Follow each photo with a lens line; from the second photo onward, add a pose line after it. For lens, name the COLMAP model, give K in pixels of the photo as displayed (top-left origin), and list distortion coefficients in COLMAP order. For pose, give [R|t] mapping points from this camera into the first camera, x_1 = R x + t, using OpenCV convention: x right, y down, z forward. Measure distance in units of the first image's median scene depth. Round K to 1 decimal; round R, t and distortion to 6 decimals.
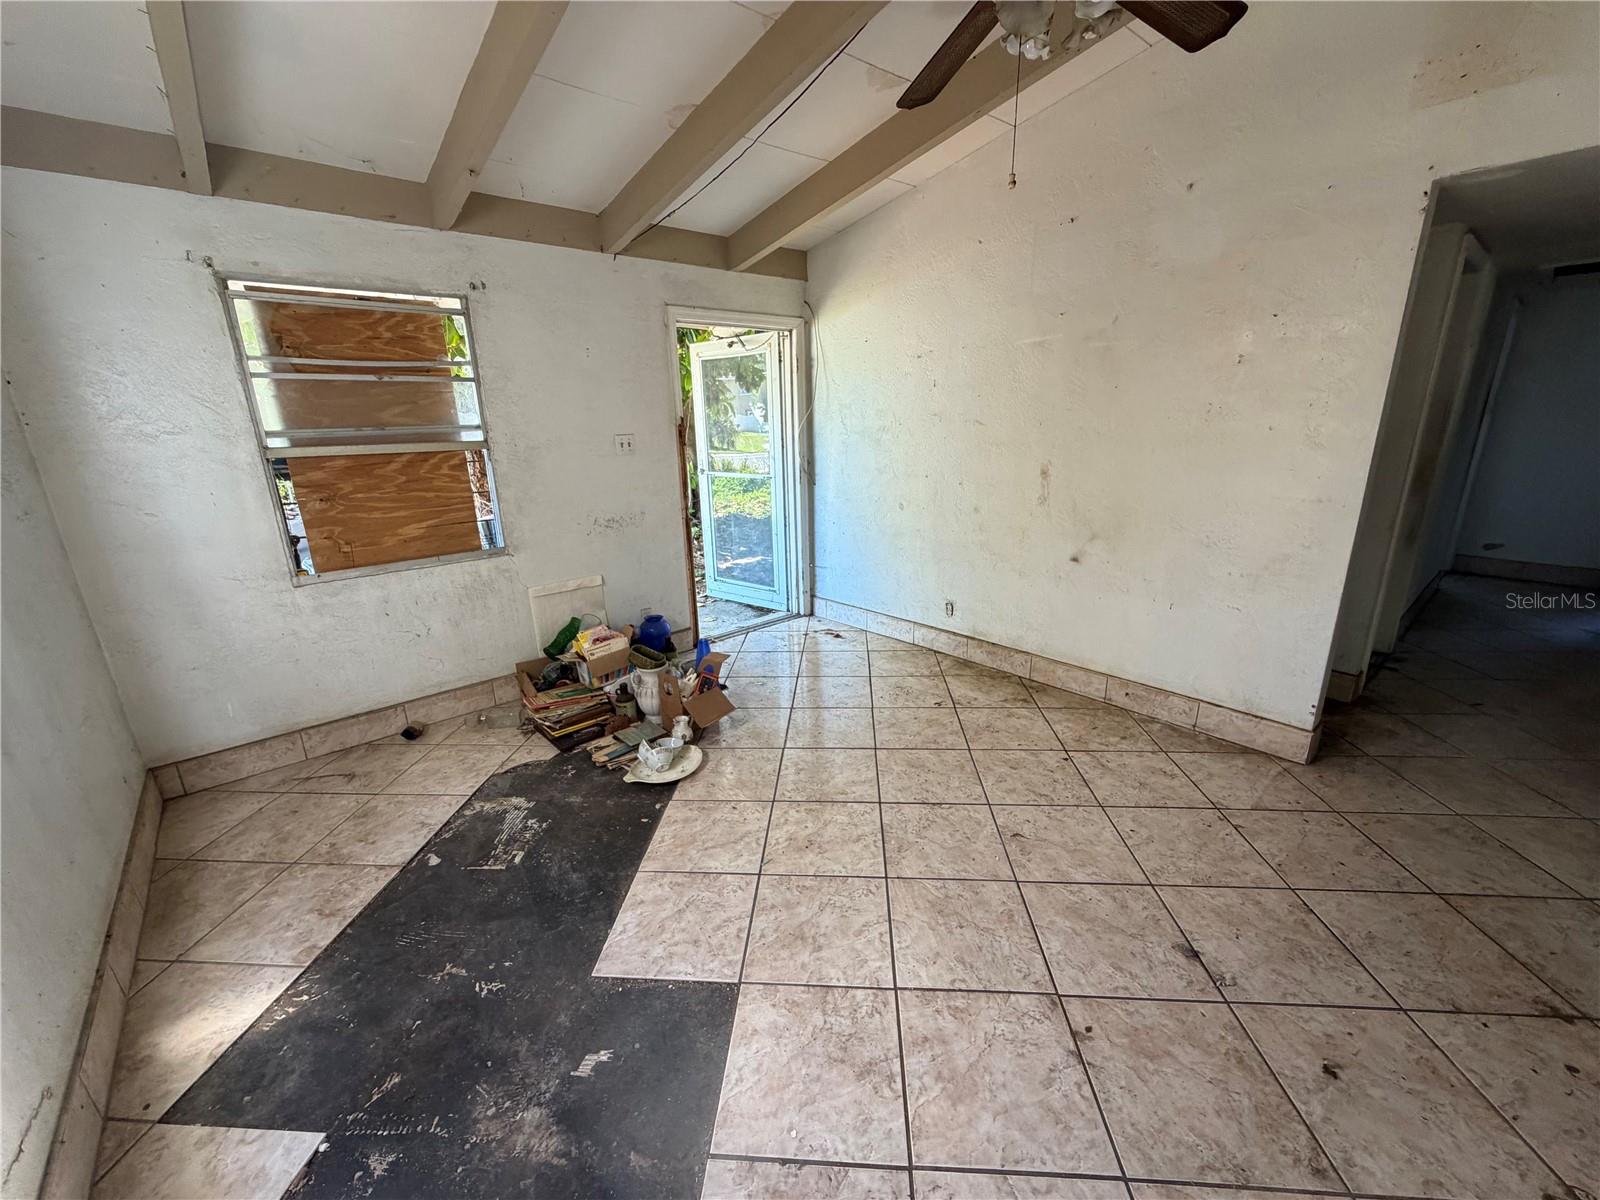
lens RADIAL K [[636.4, 0, 796.1], [0, 636.4, 601.1], [0, 0, 1]] dist [-0.000199, -0.000040]
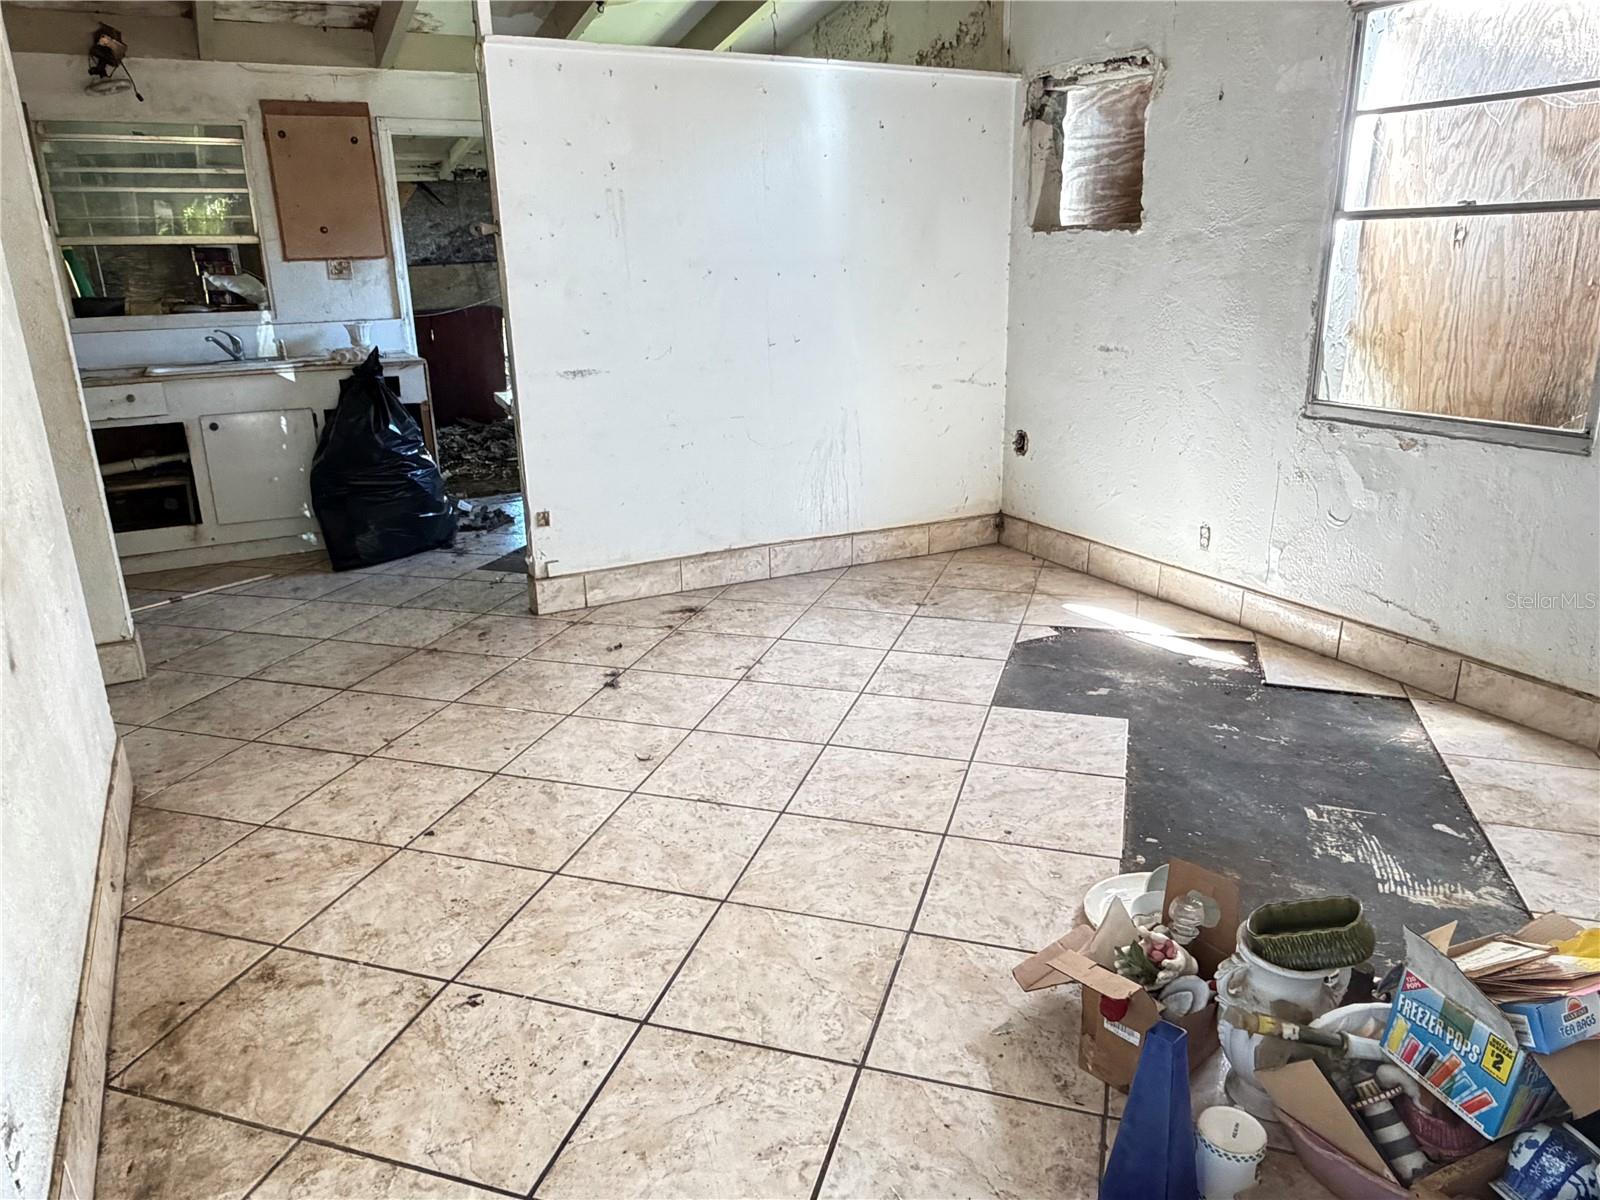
lens RADIAL K [[1103.4, 0, 800.0], [0, 1103.4, 600.0], [0, 0, 1]] dist [-0.000519, -0.002858]
pose [[-0.974504, -0.020619, 0.223419, -0.129645], [0.107589, 0.830874, 0.545960, -0.463987], [-0.196890, 0.556078, -0.807472, 1.722237]]
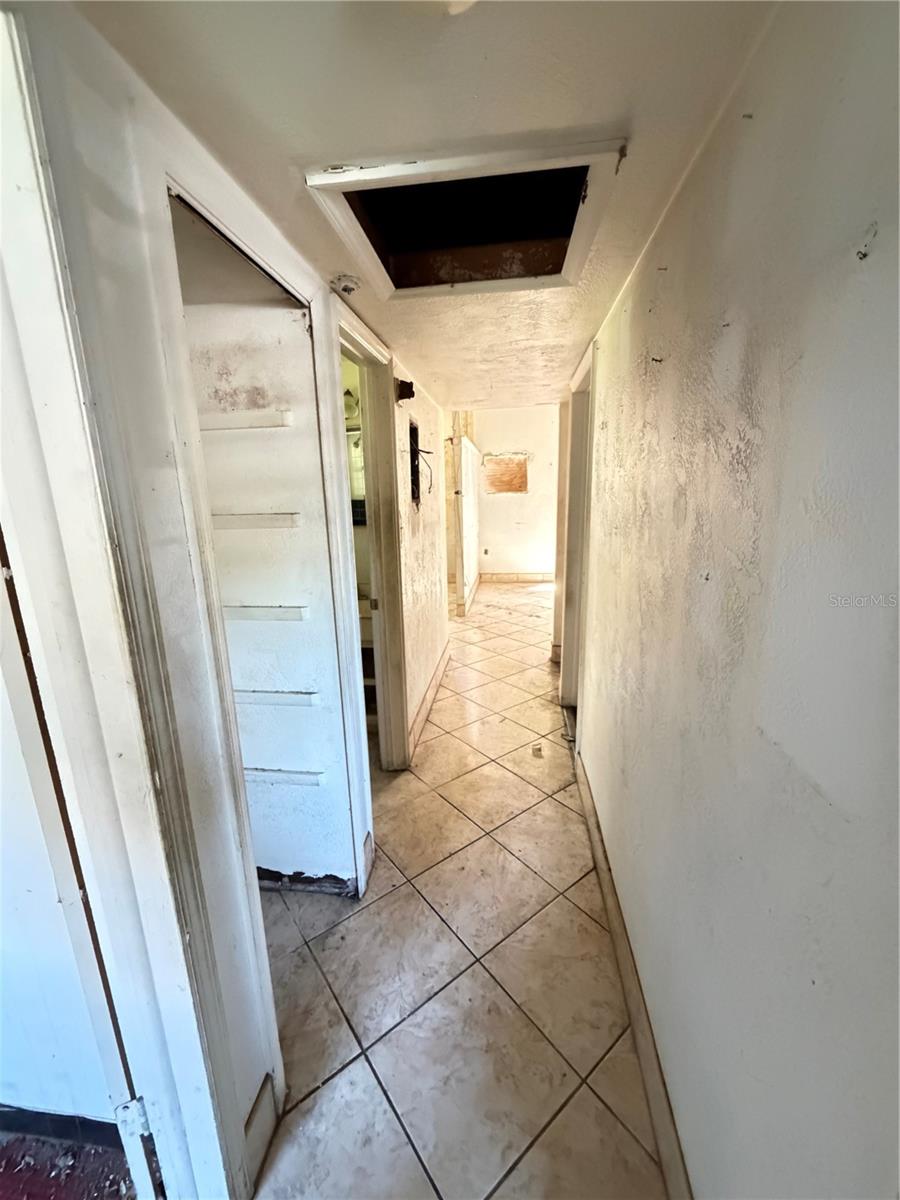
lens RADIAL K [[477.3, 0, 450.0], [0, 477.3, 600.0], [0, 0, 1]] dist [-0.000199, -0.000040]
pose [[-0.740177, 0.194030, -0.643809, 2.130690], [-0.147596, 0.887229, 0.437081, -0.595630], [0.656013, 0.418541, -0.628069, 1.770992]]
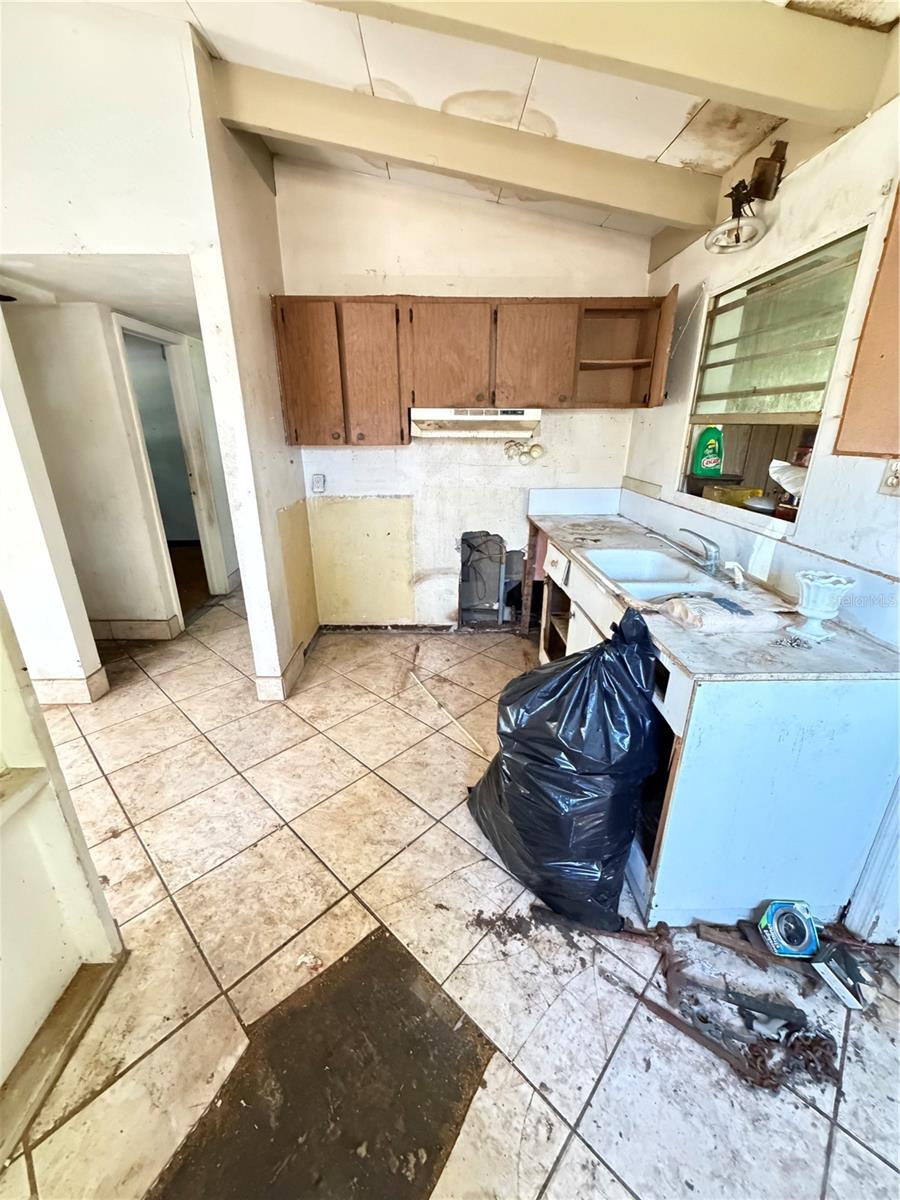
lens RADIAL K [[477.3, 0, 450.0], [0, 477.3, 600.0], [0, 0, 1]] dist [-0.000199, -0.000040]
pose [[0.630353, -0.242075, 0.737601, 0.599502], [0.203909, 0.968406, 0.143563, 0.058086], [-0.749050, 0.059909, 0.659799, -0.252960]]
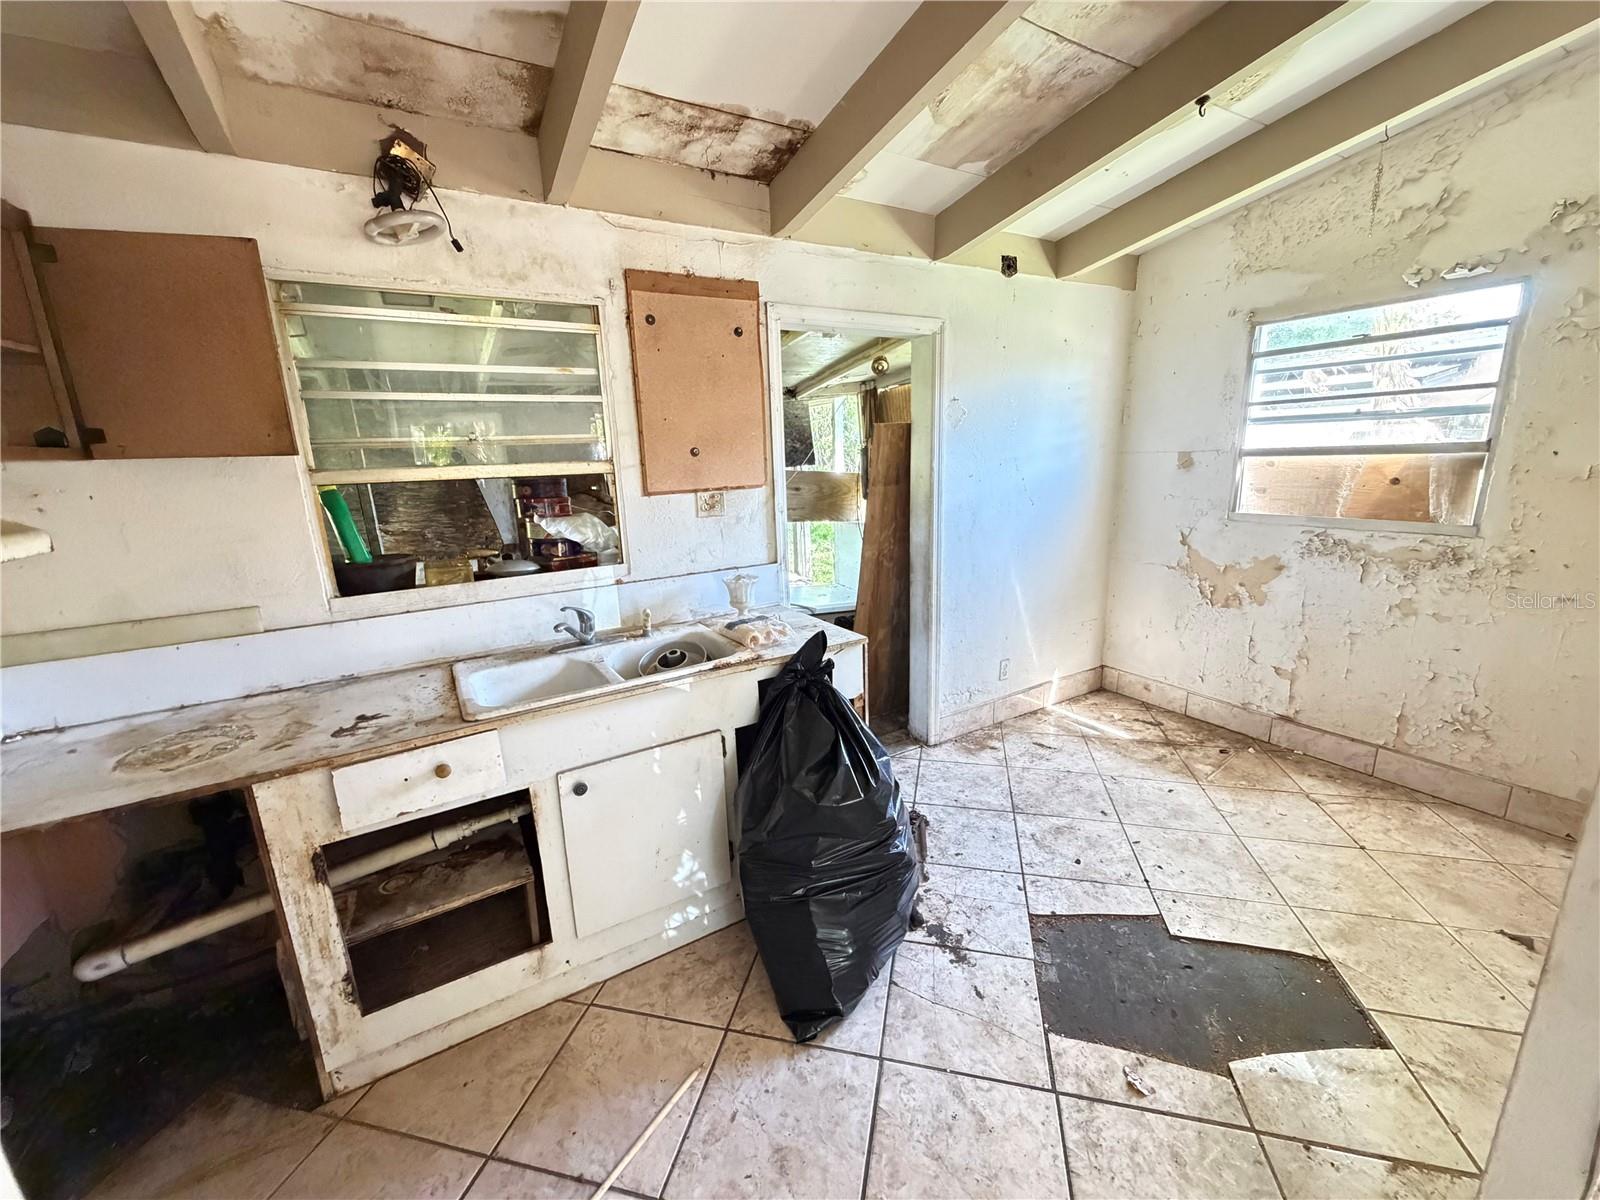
lens RADIAL K [[636.4, 0, 796.1], [0, 636.4, 601.1], [0, 0, 1]] dist [-0.000199, -0.000040]
pose [[-0.983540, 0.018139, 0.179780, 1.006134], [0.105484, 0.865453, 0.489760, -0.225954], [-0.146707, 0.500662, -0.853121, 0.587197]]
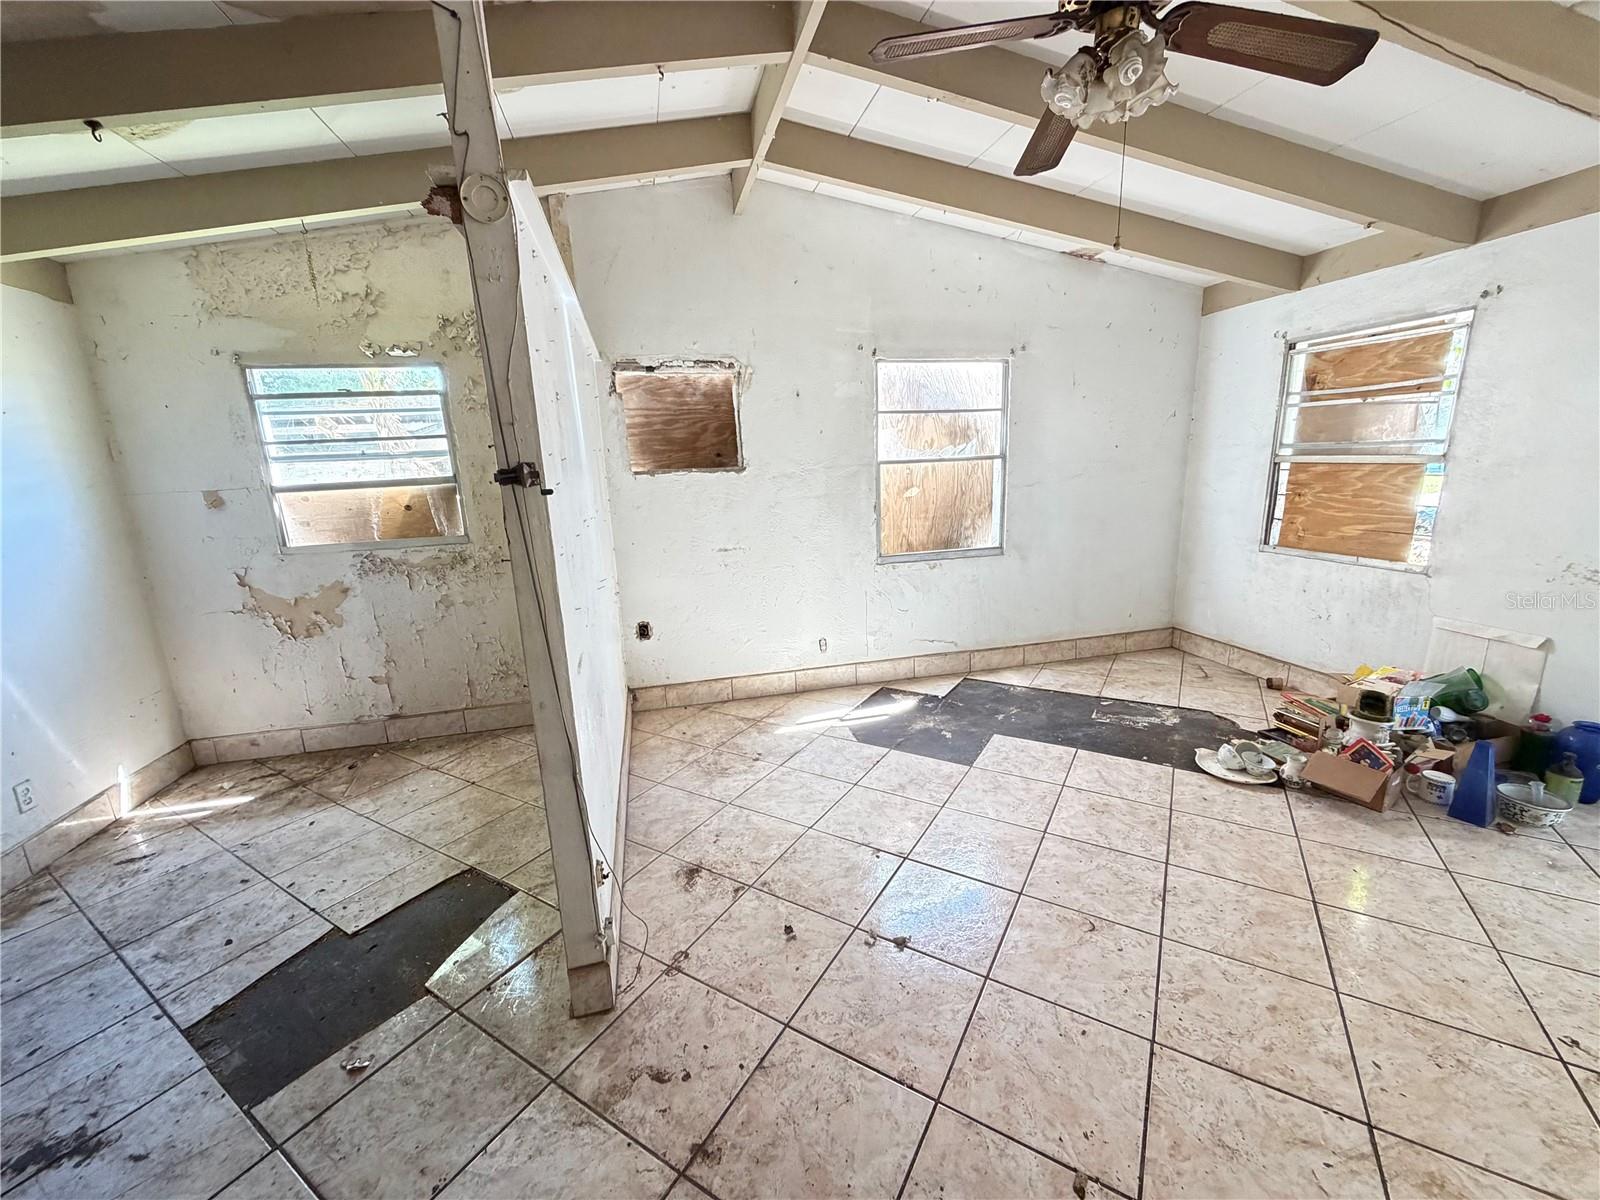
lens RADIAL K [[636.4, 0, 796.1], [0, 636.4, 601.1], [0, 0, 1]] dist [-0.000199, -0.000040]
pose [[-0.456333, 0.238011, -0.857386, 1.040986], [-0.201902, 0.910732, 0.360280, -0.246687], [0.866600, 0.337516, -0.367542, 0.714676]]
